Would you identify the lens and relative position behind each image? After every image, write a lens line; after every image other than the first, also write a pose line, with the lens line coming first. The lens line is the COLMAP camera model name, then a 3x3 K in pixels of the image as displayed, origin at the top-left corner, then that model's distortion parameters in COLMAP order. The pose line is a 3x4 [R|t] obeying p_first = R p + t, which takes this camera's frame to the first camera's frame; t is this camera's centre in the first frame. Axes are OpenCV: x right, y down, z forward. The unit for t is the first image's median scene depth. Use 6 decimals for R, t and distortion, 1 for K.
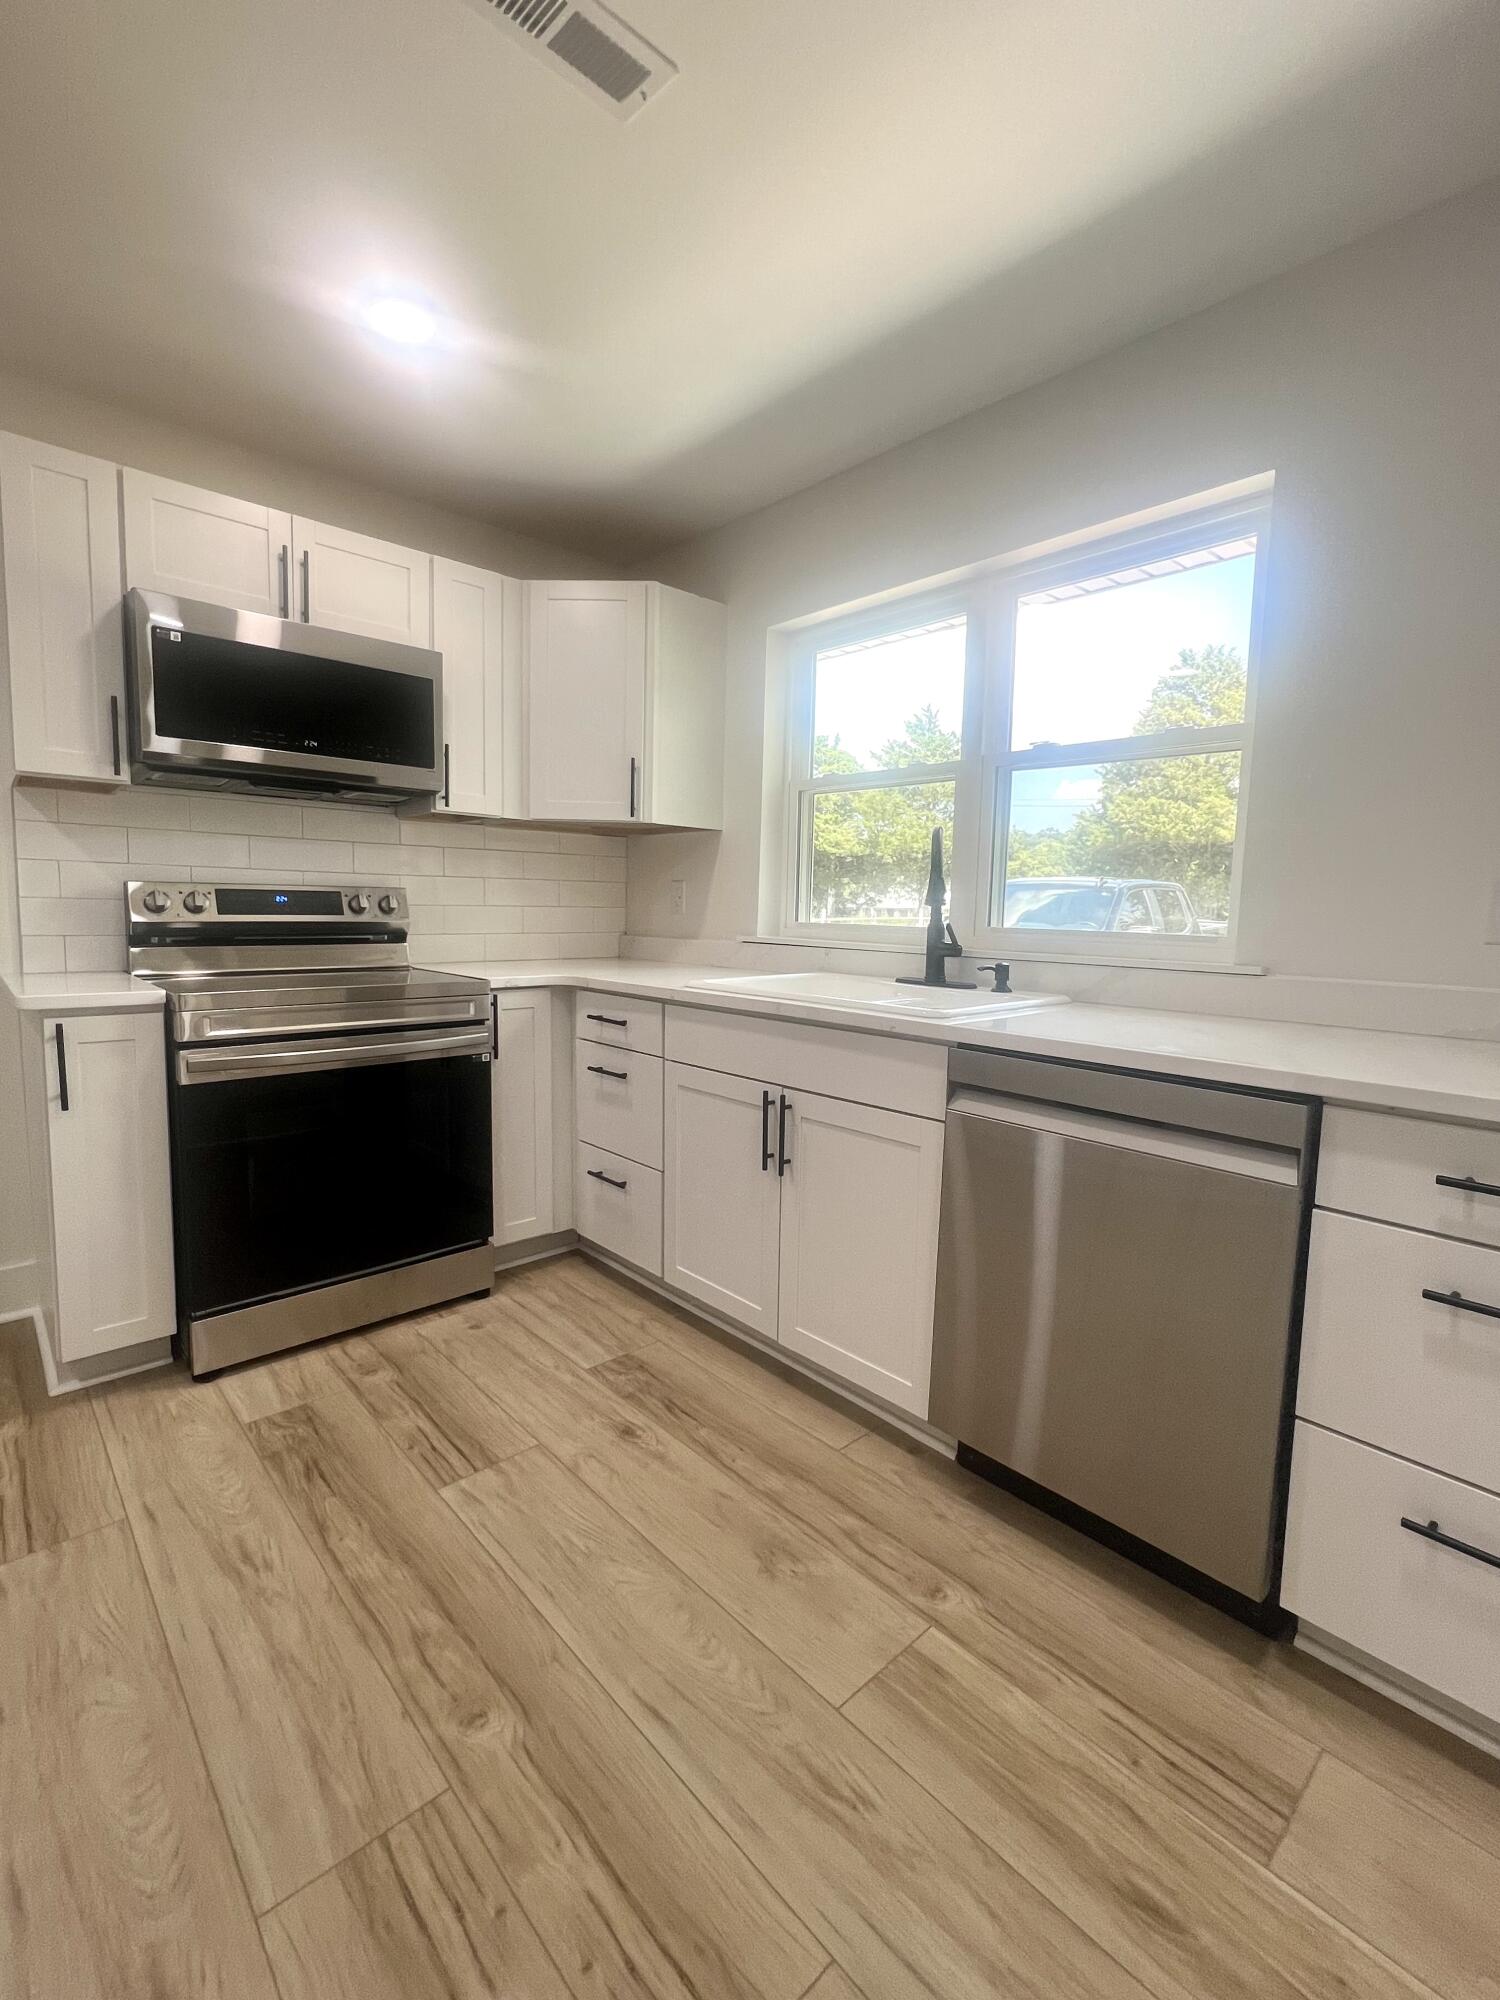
lens RADIAL K [[882.6, 0, 749.7], [0, 882.6, 994.5], [0, 0, 1]] dist [-0.004201, -0.000377]
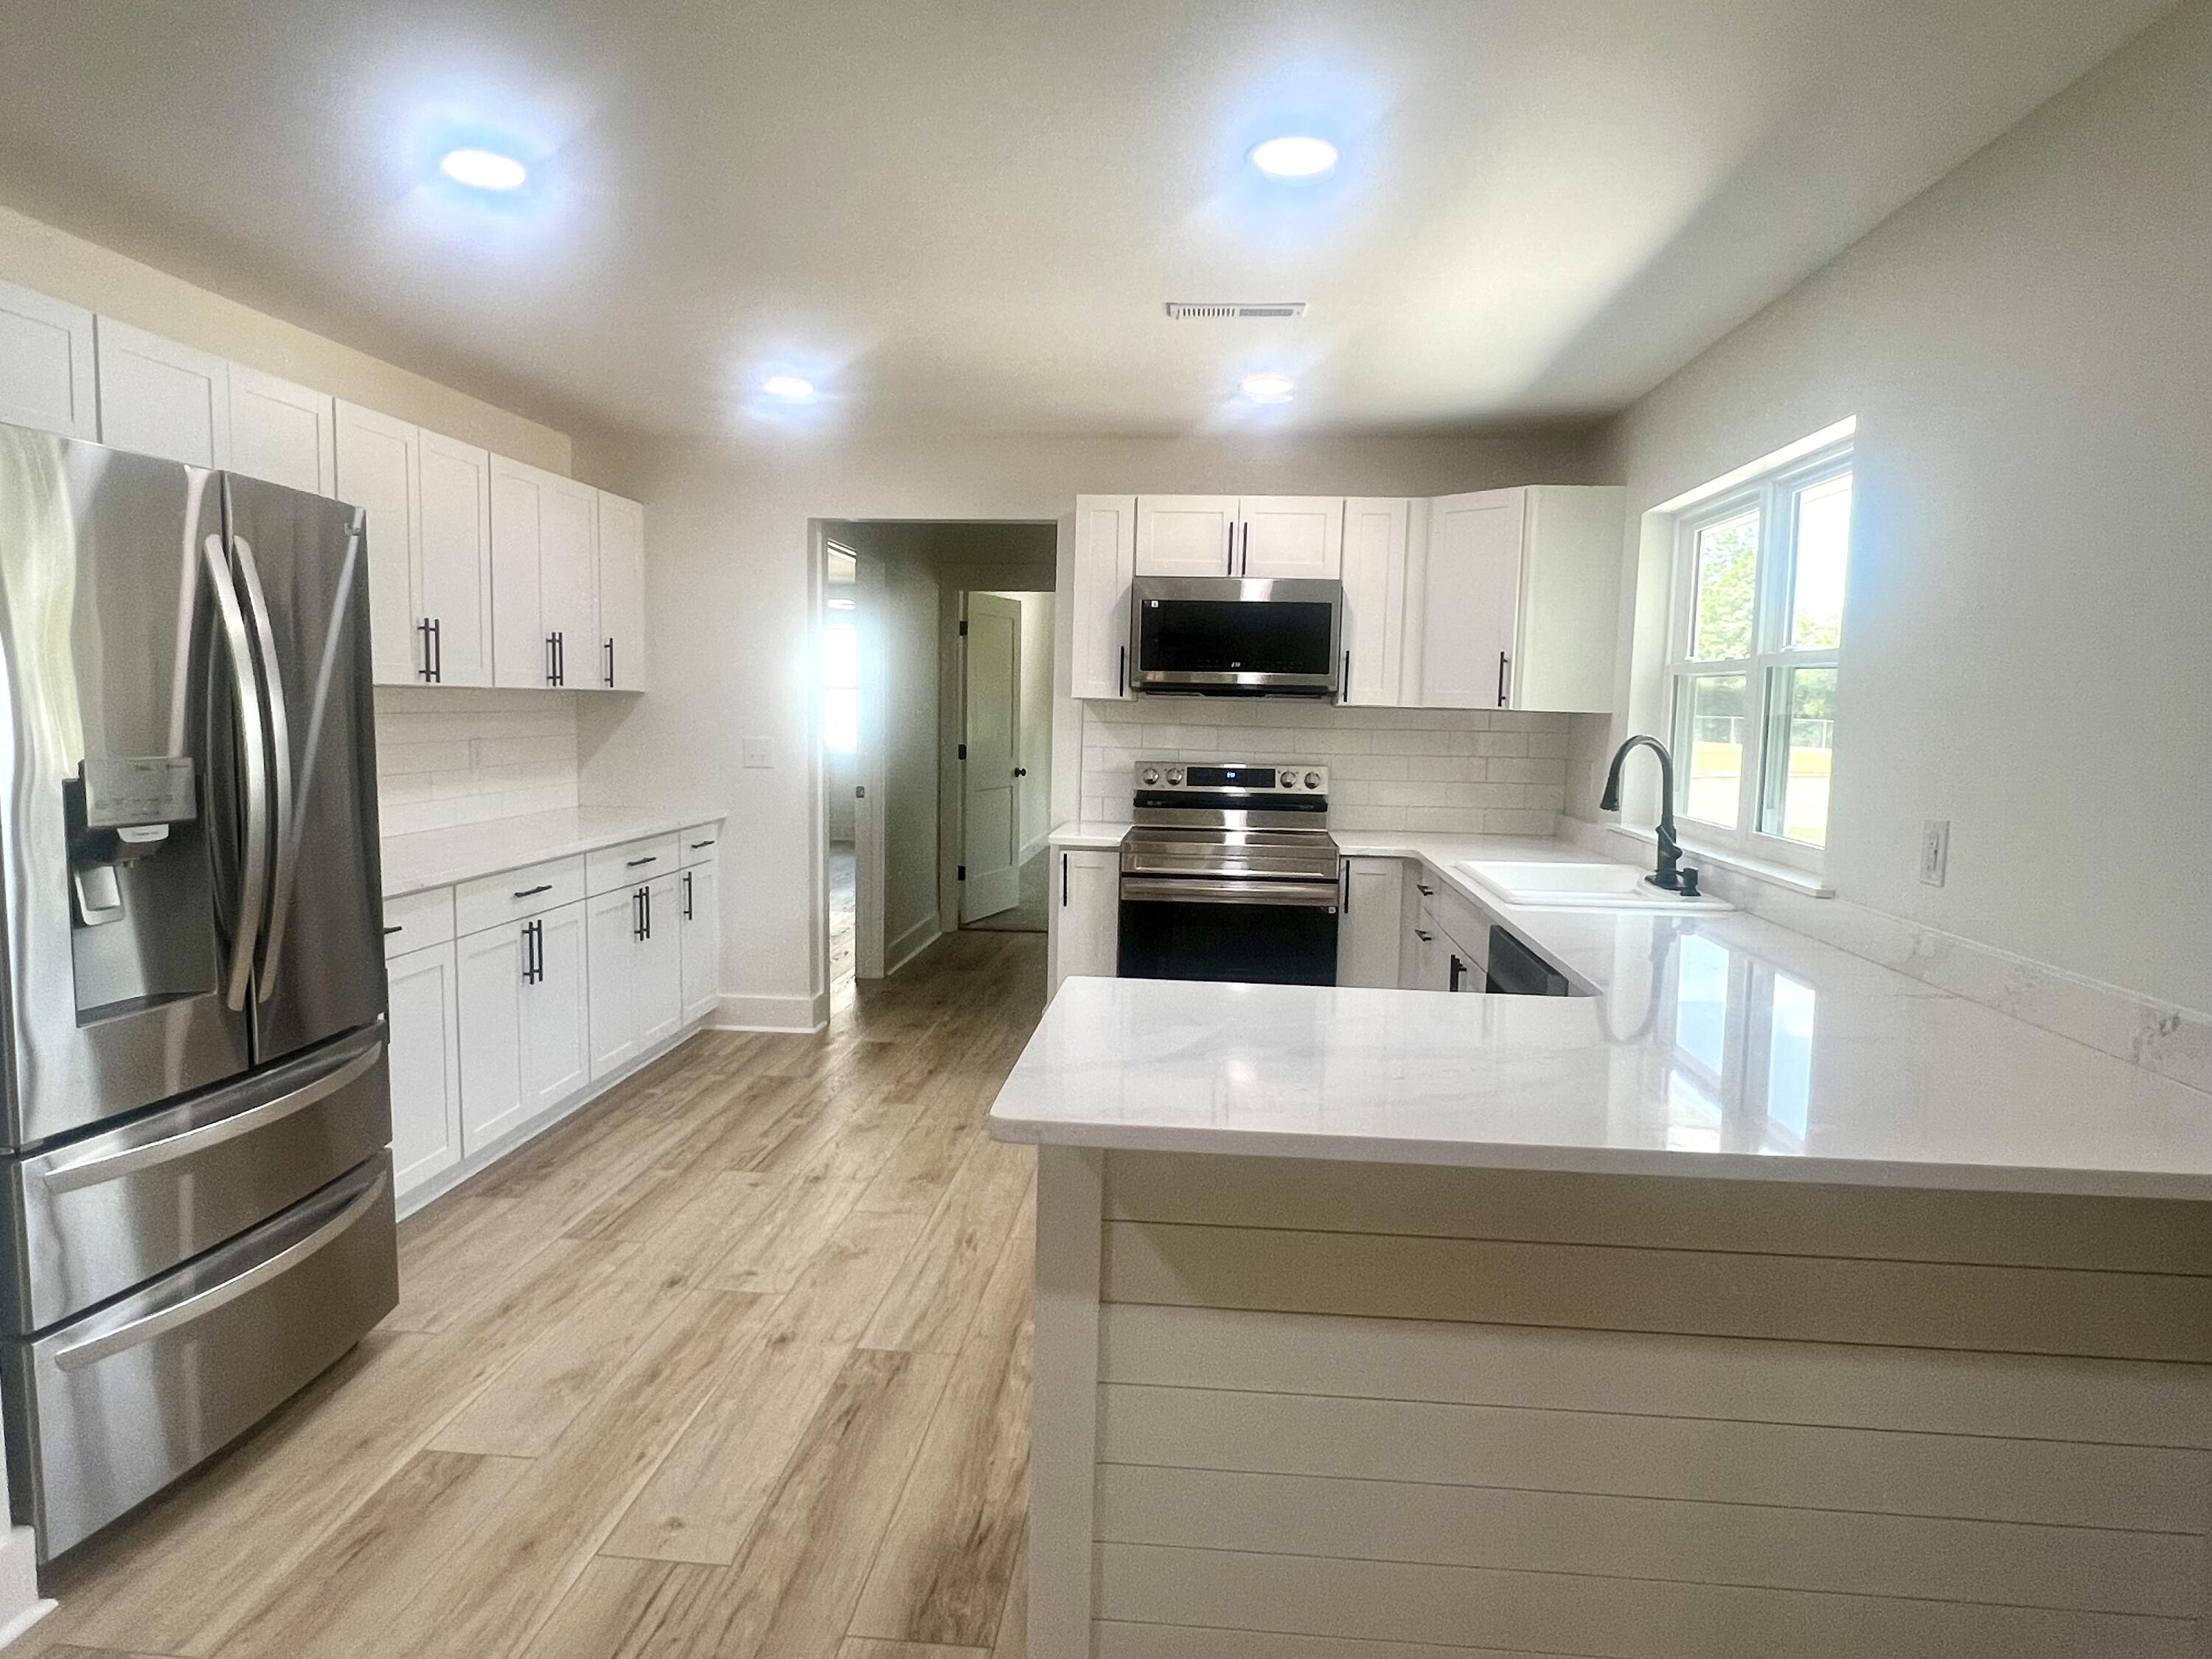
lens RADIAL K [[1347.9, 0, 1107.1], [0, 1347.9, 831.4], [0, 0, 1]] dist [0.001432, 0.000072]
pose [[0.674292, 0.065529, -0.735551, 0.847864], [-0.083086, 0.996463, 0.012607, -0.035810], [0.733776, 0.052613, 0.677352, -0.501873]]
